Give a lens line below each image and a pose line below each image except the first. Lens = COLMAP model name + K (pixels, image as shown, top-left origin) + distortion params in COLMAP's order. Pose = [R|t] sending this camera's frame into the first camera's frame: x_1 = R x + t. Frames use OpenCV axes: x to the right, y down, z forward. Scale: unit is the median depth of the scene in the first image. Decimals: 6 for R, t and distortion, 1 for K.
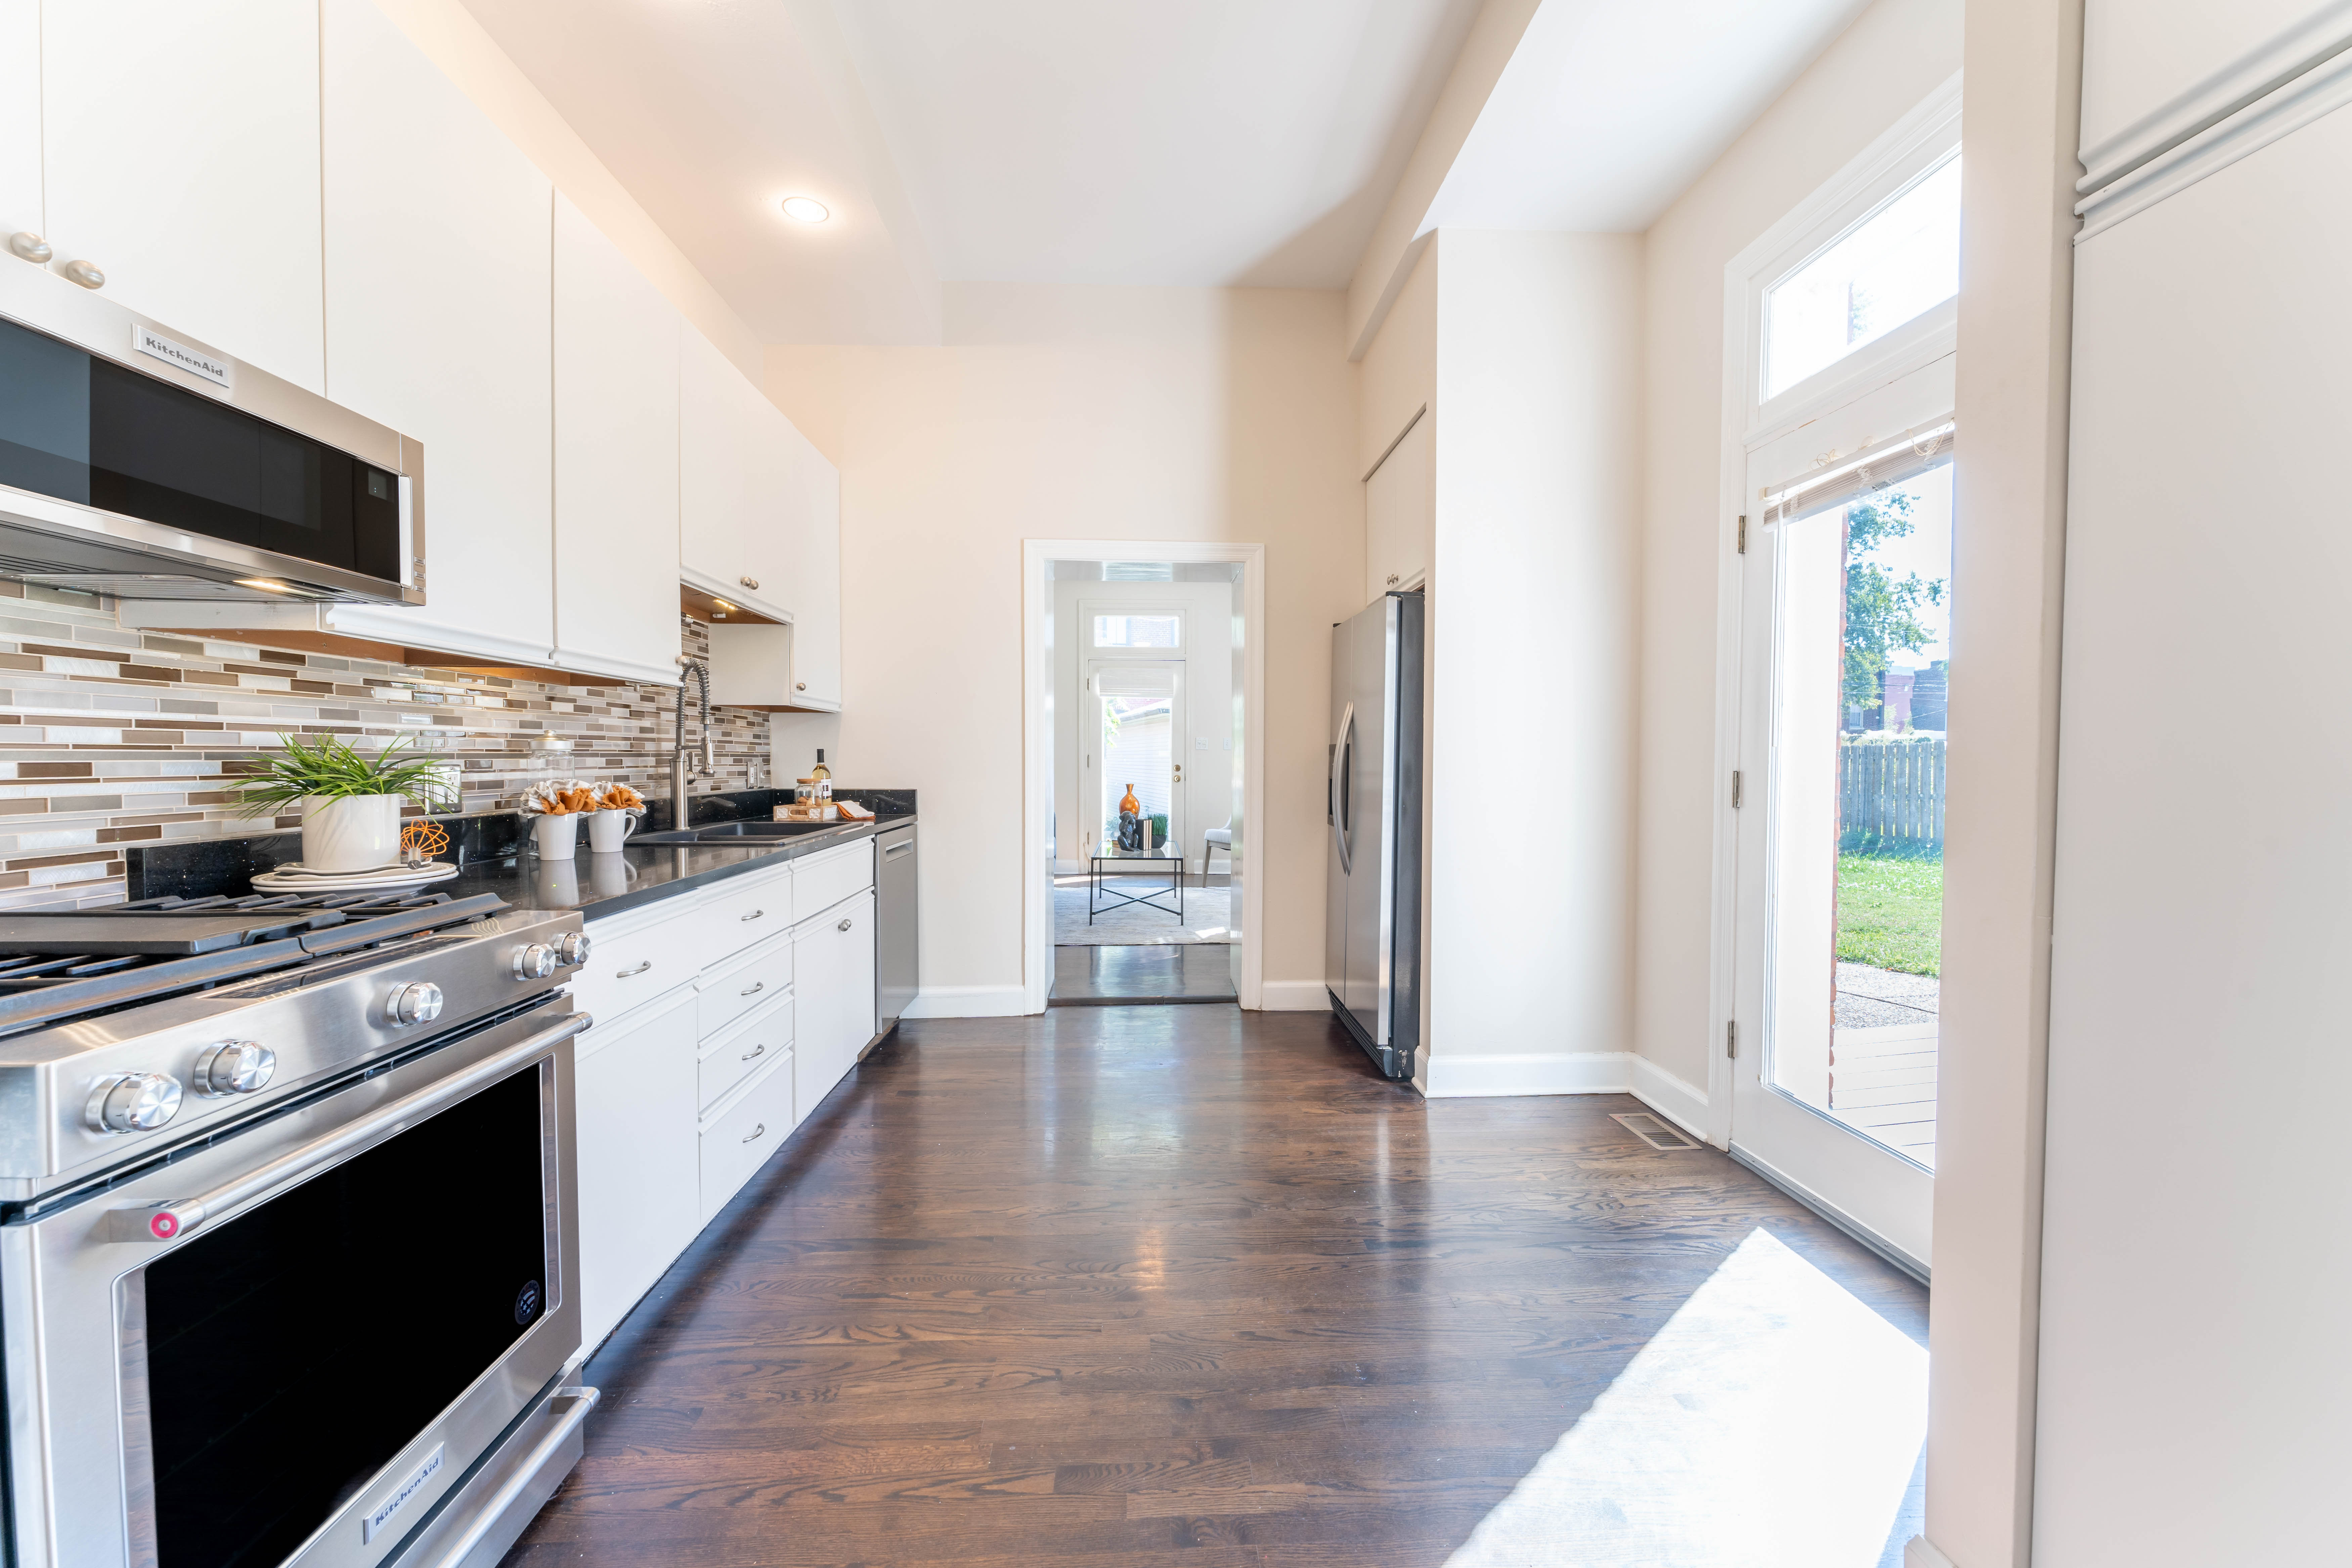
lens RADIAL K [[930.6, 0, 1176.0], [0, 930.6, 784.0], [0, 0, 1]] dist [0.000680, 0.000115]
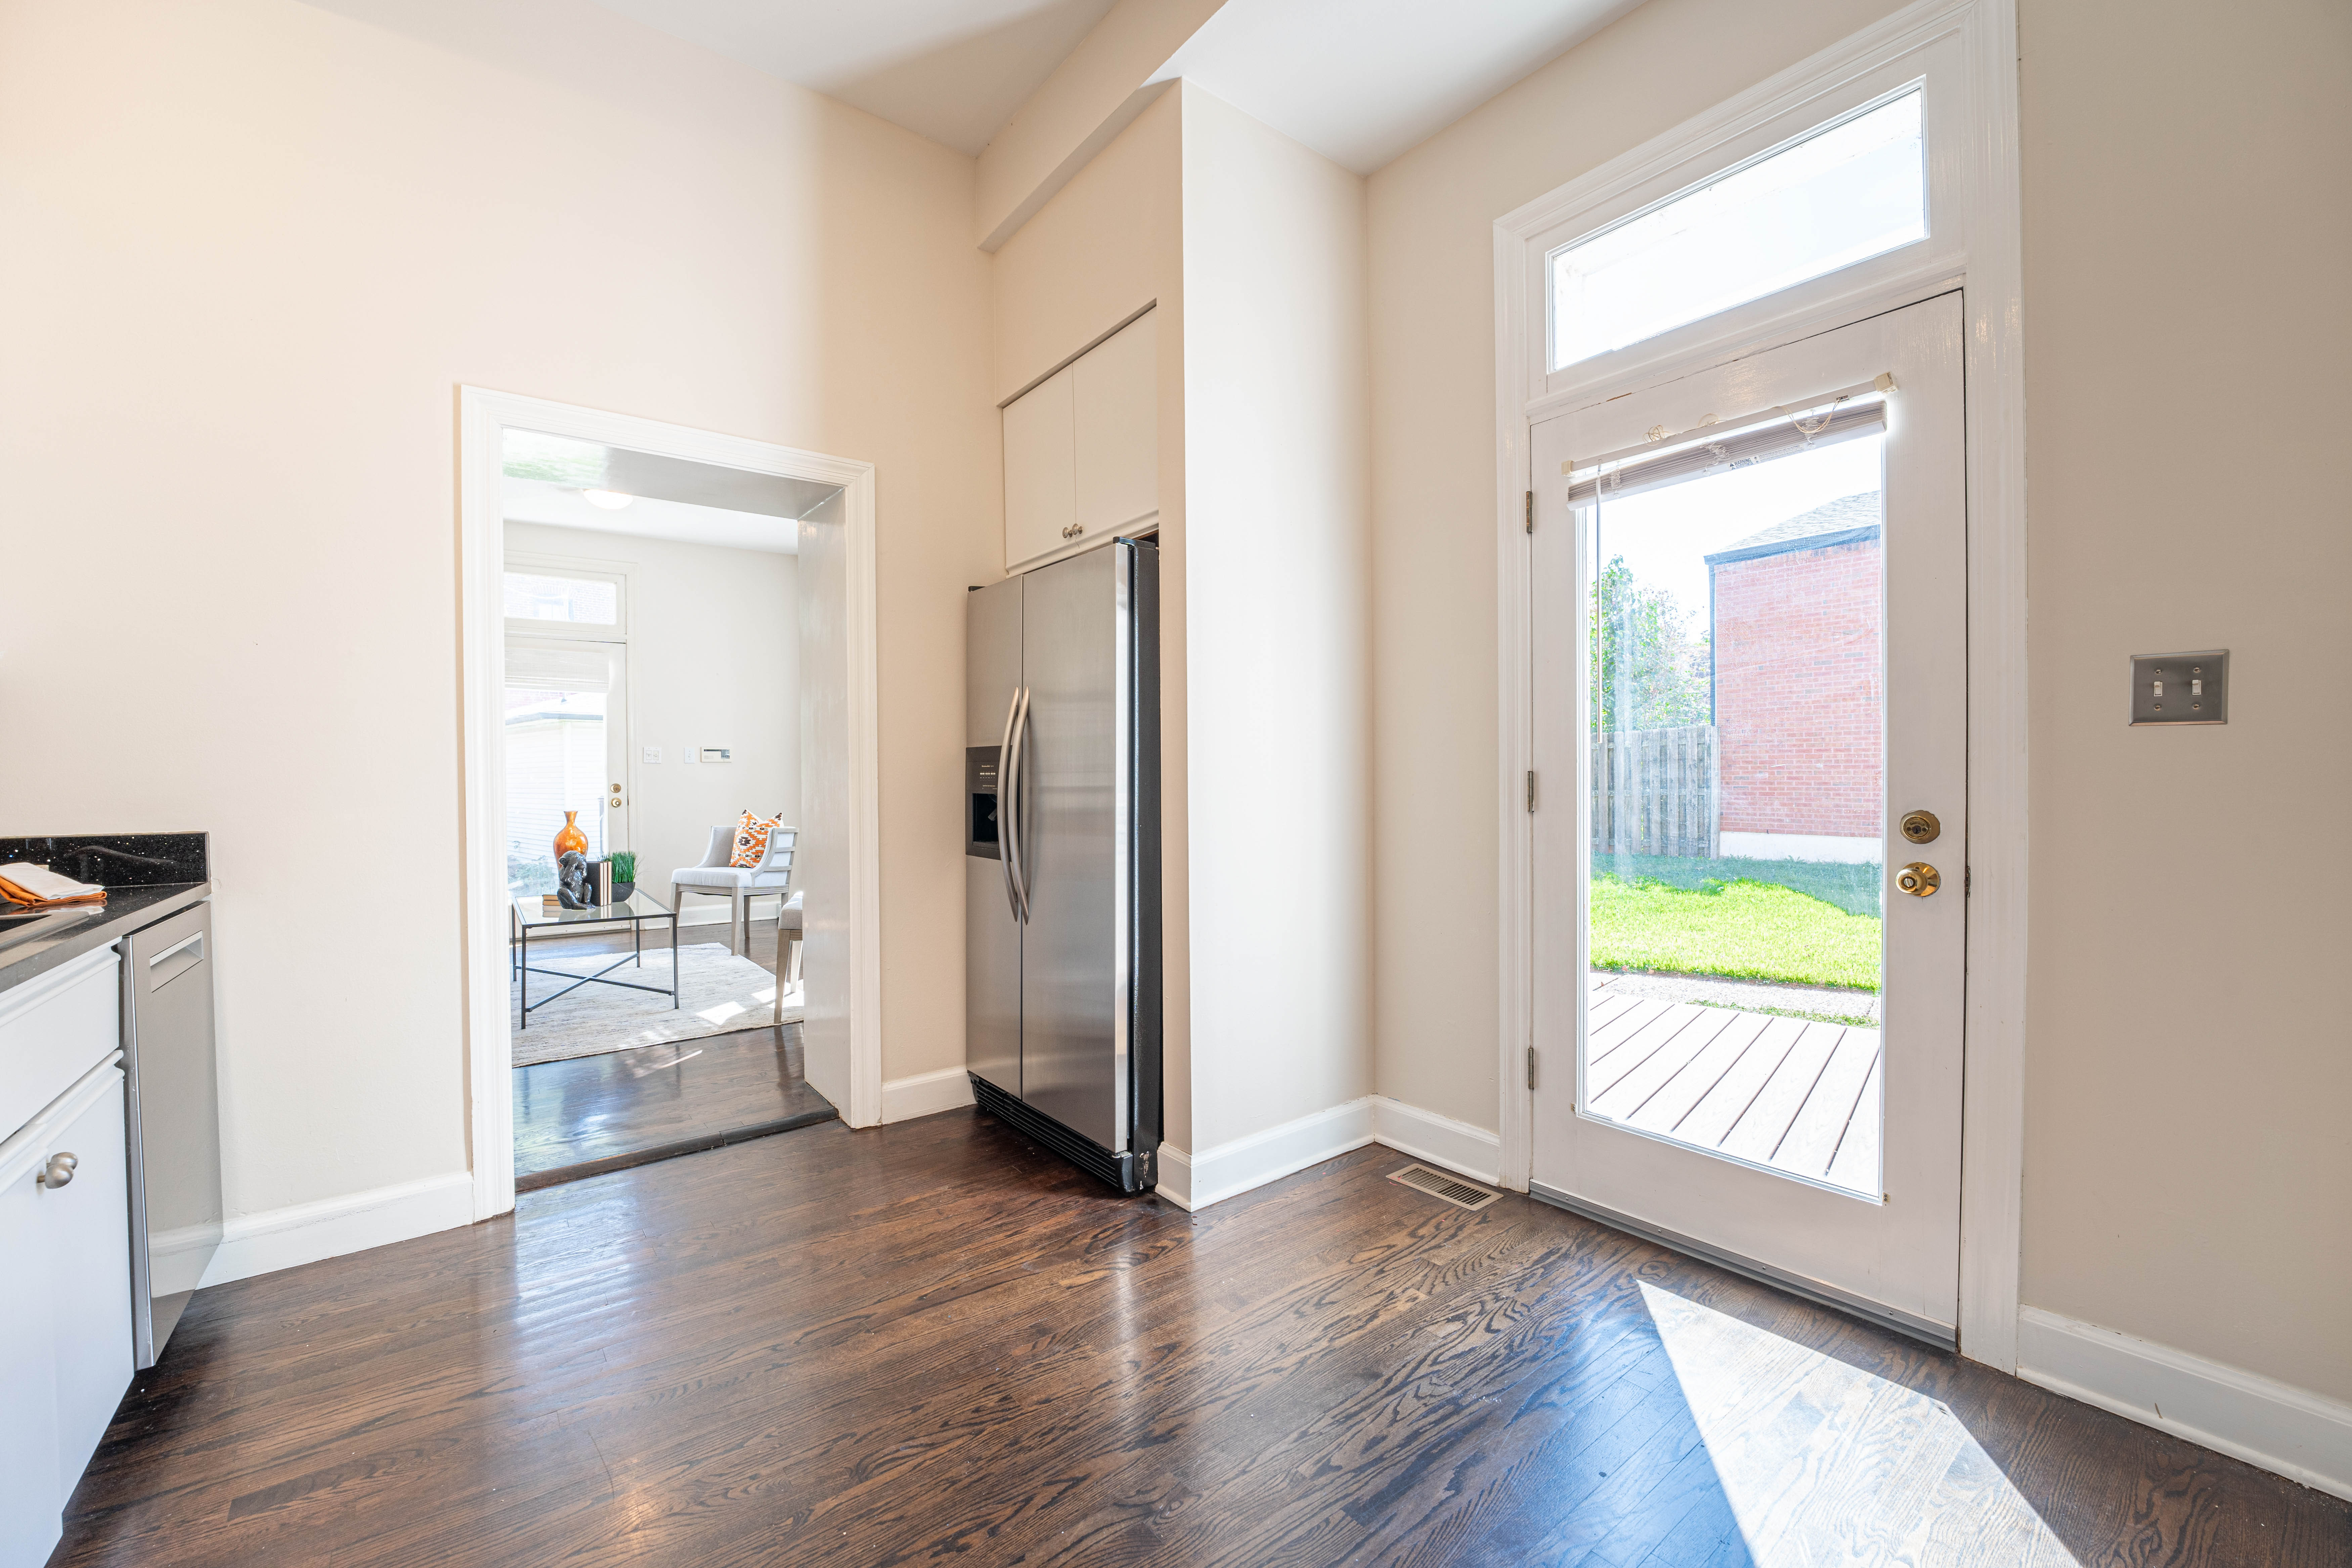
lens RADIAL K [[949.1, 0, 1176.0], [0, 949.1, 784.0], [0, 0, 1]] dist [-0.026366, 0.000582]
pose [[0.818535, -0.015821, 0.574239, -0.153154], [0.026921, 0.999579, -0.010835, -0.000969], [-0.573825, 0.024328, 0.818616, 0.326839]]
